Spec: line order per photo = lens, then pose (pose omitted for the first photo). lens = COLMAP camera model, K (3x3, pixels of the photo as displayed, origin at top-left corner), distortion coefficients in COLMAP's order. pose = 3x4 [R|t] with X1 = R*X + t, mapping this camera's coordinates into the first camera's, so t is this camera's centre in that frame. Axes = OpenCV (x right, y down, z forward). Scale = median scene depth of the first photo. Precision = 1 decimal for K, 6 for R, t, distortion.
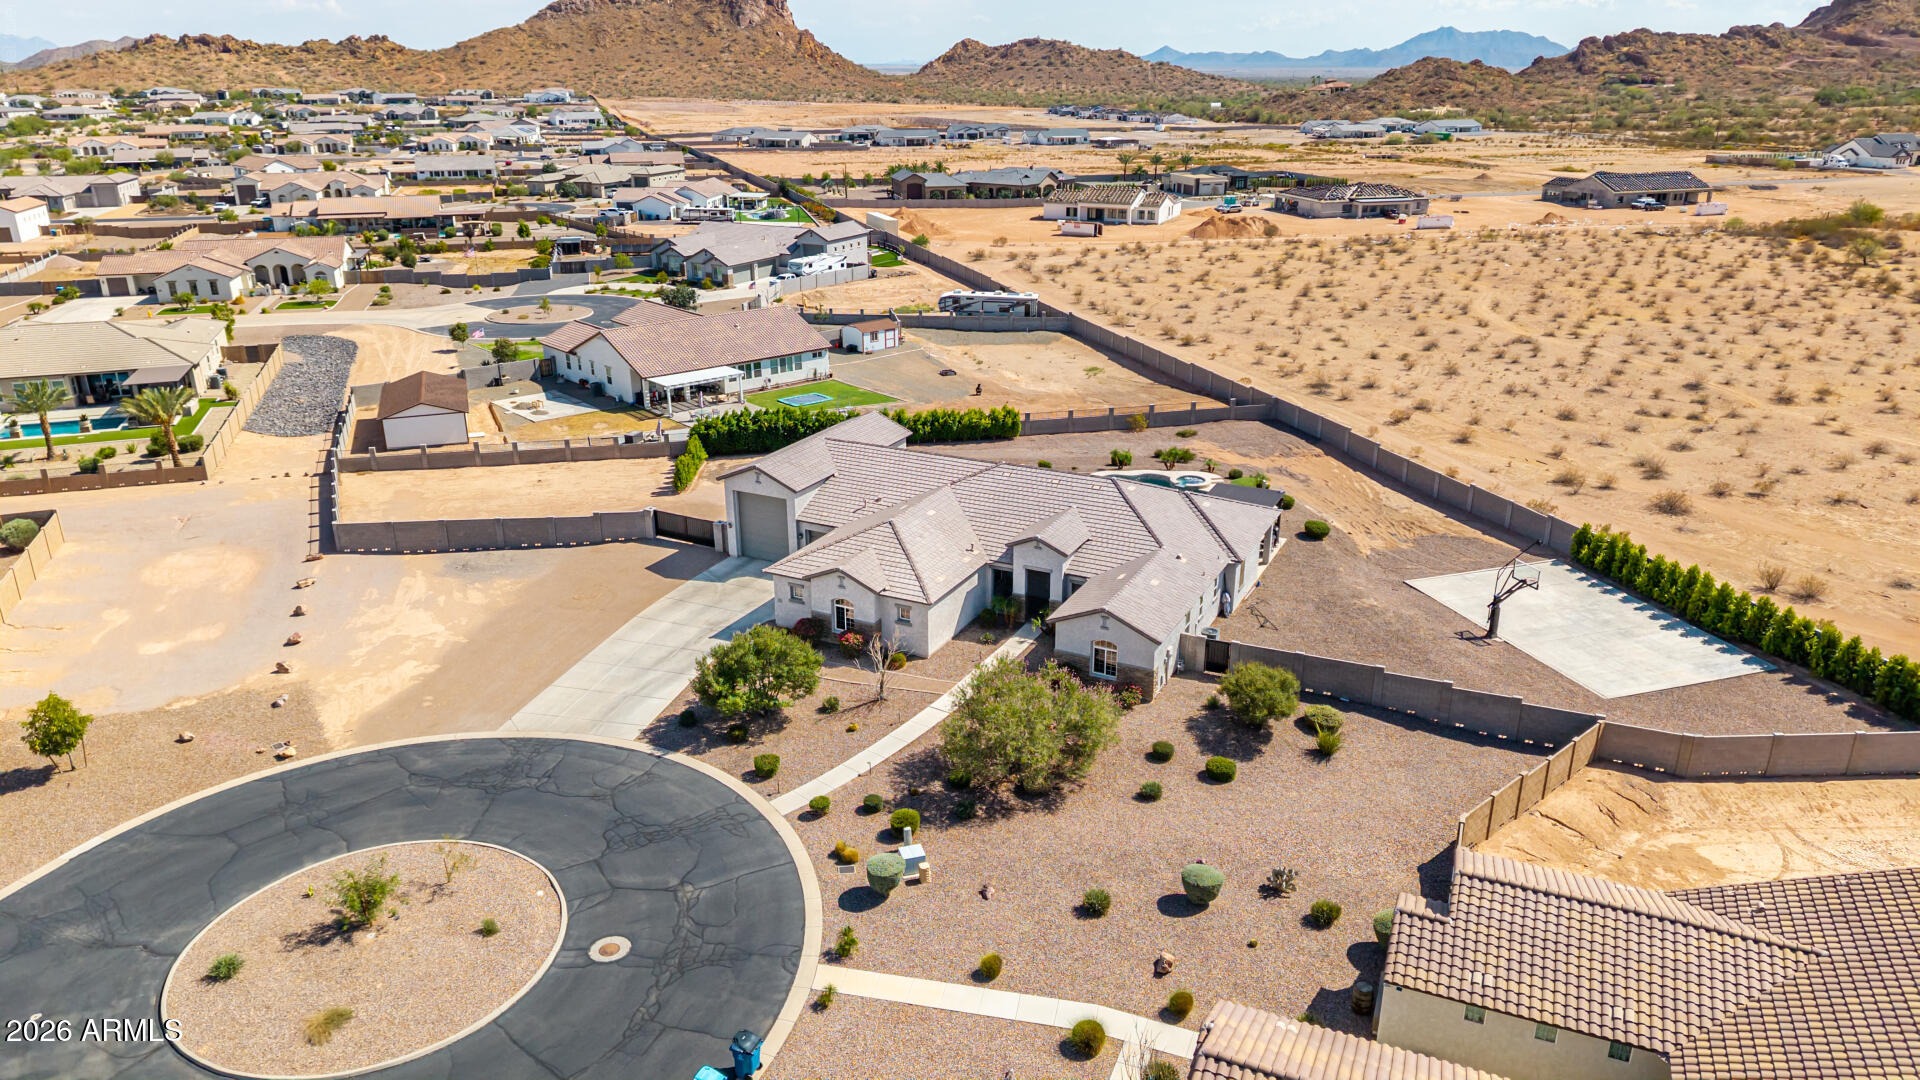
lens RADIAL K [[1272.2, 0, 962.3], [0, 1272.2, 546.1], [0, 0, 1]] dist [0.047189, -0.058558]
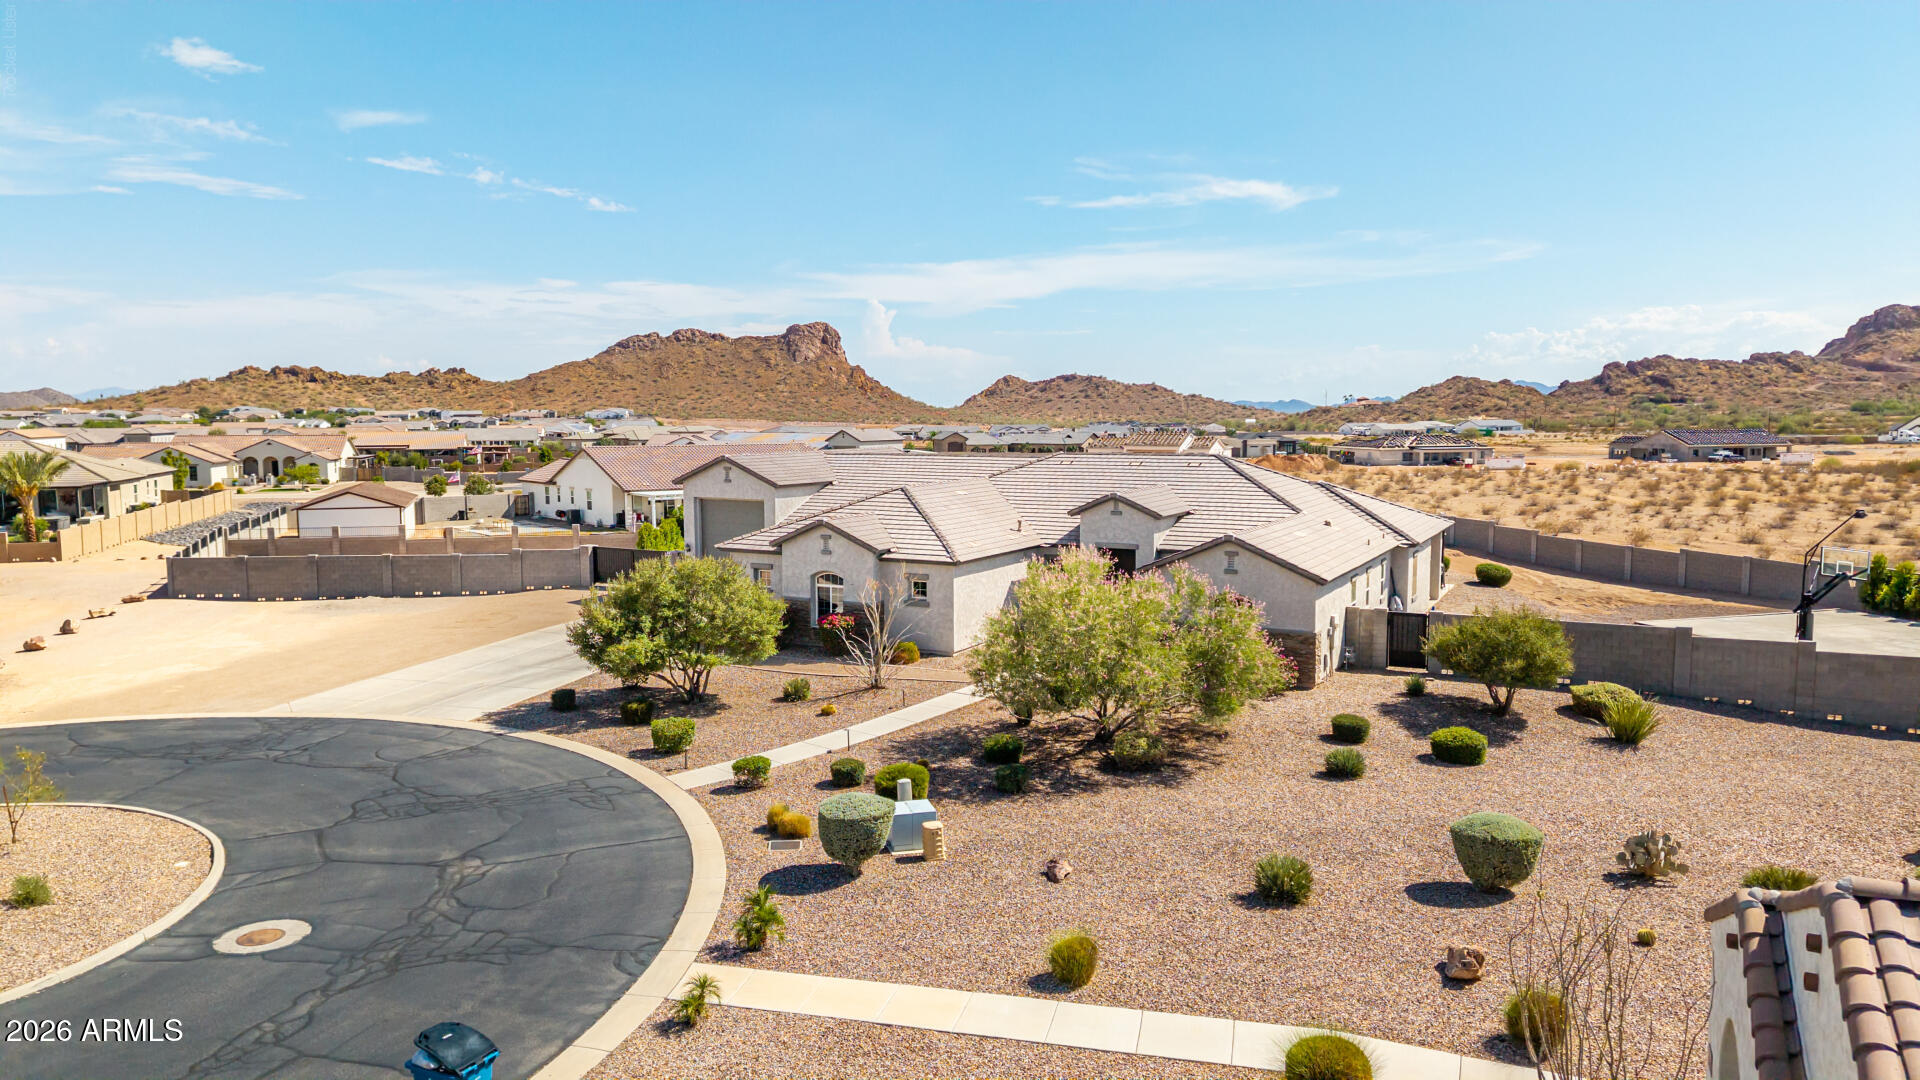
lens RADIAL K [[1272.2, 0, 958.6], [0, 1272.2, 558.7], [0, 0, 1]] dist [0.047189, -0.058558]
pose [[0.999384, 0.000969, -0.035089, -0.000505], [-0.009512, 0.969695, -0.244132, 0.072387], [0.033789, 0.244315, 0.969107, 0.127550]]
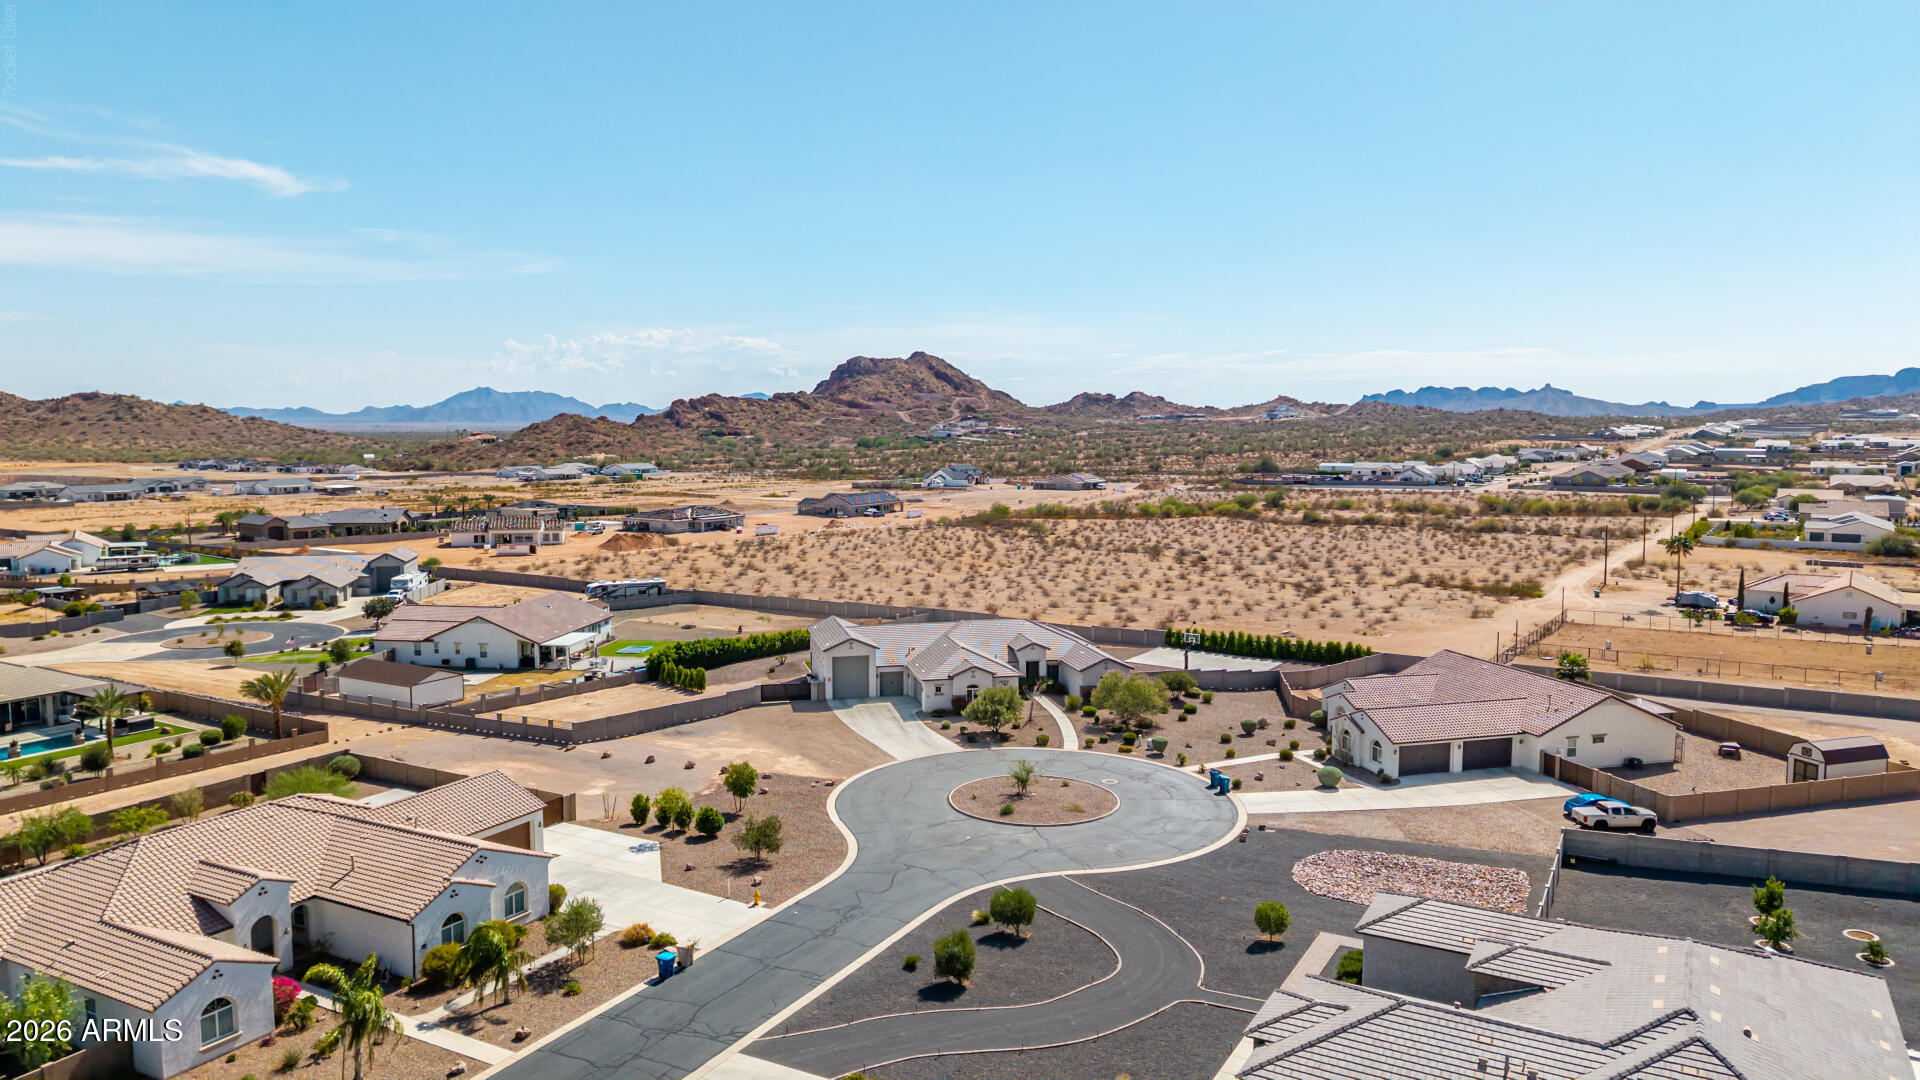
lens RADIAL K [[1272.2, 0, 963.7], [0, 1272.2, 531.2], [0, 0, 1]] dist [0.047189, -0.058558]
pose [[0.767636, -0.056422, 0.638398, -0.467076], [0.226498, 0.955719, -0.187883, 0.063479], [-0.599528, 0.288822, 0.746423, -0.162304]]
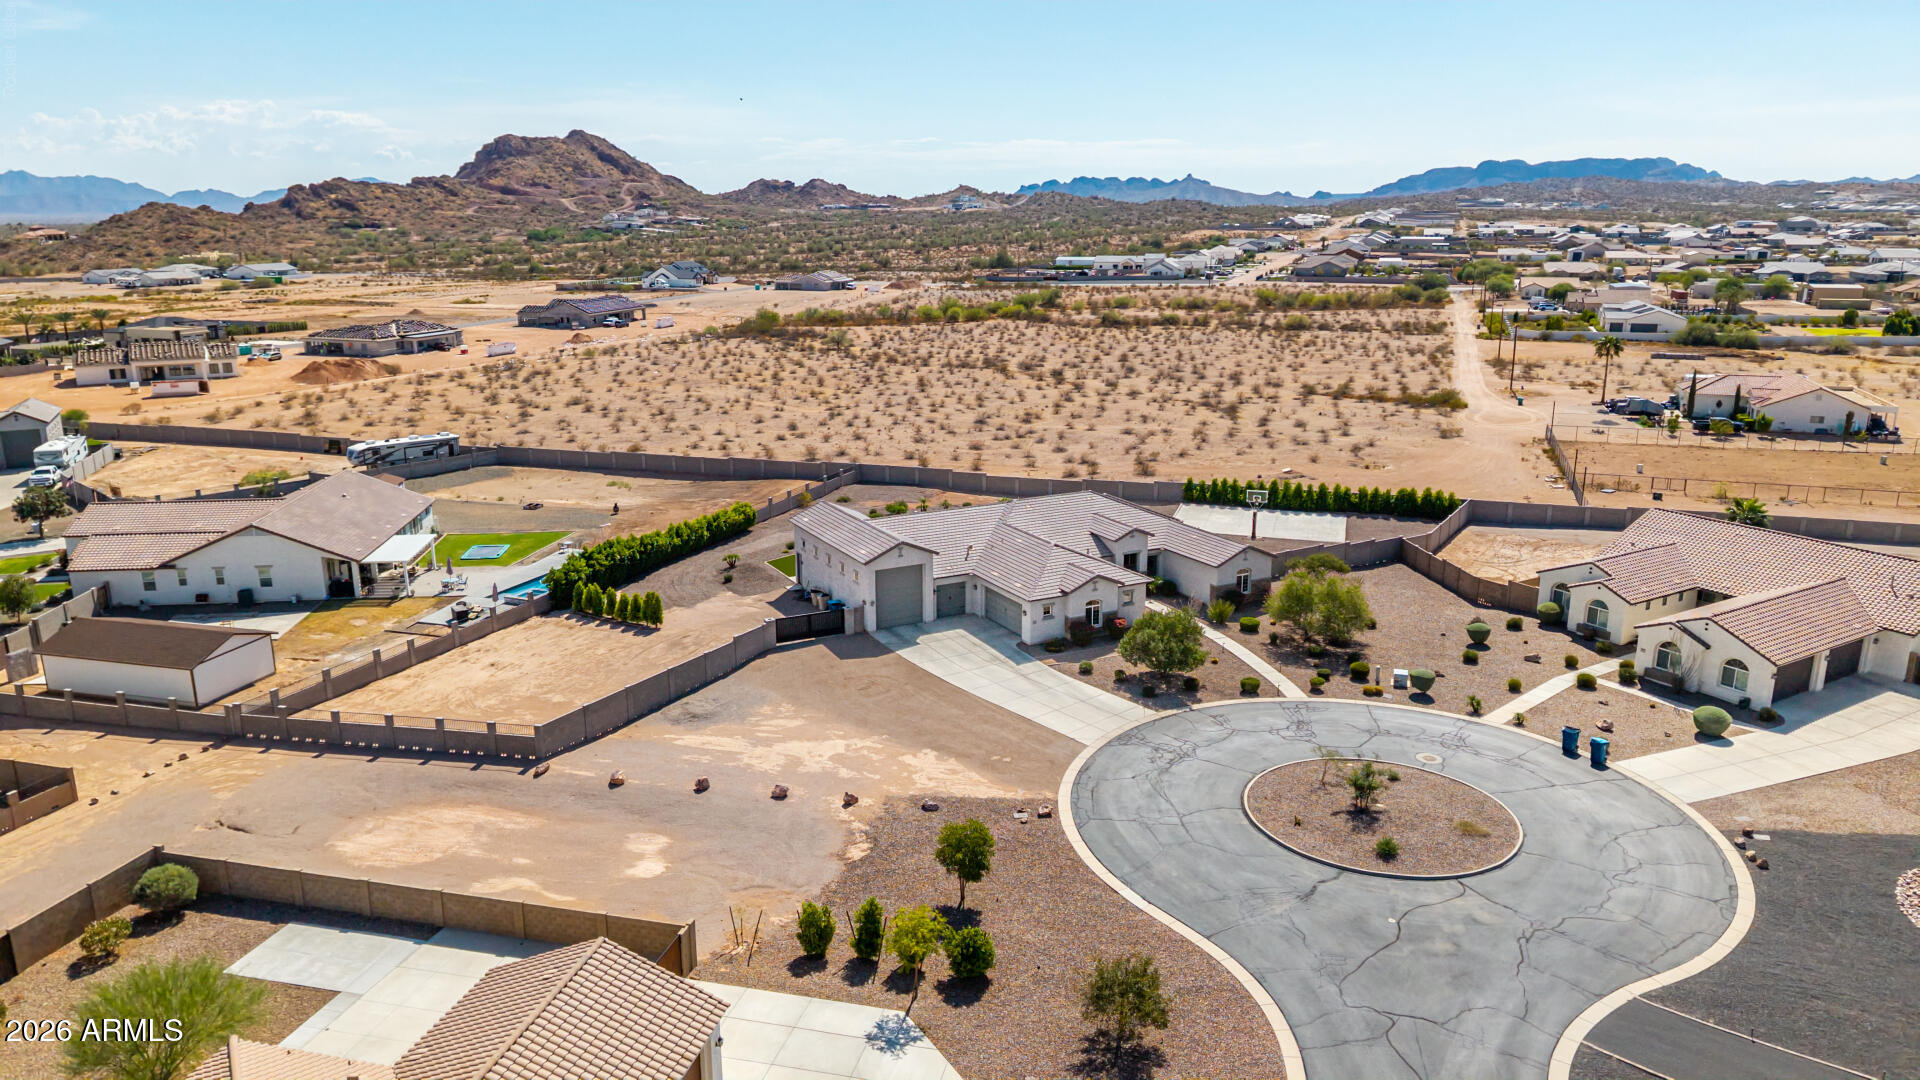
lens RADIAL K [[1272.2, 0, 959.5], [0, 1272.2, 538.3], [0, 0, 1]] dist [0.047189, -0.058558]
pose [[0.577882, -0.205163, 0.789912, -0.435331], [0.289888, 0.956371, 0.036322, -0.038780], [-0.762901, 0.207995, 0.612144, 0.107048]]
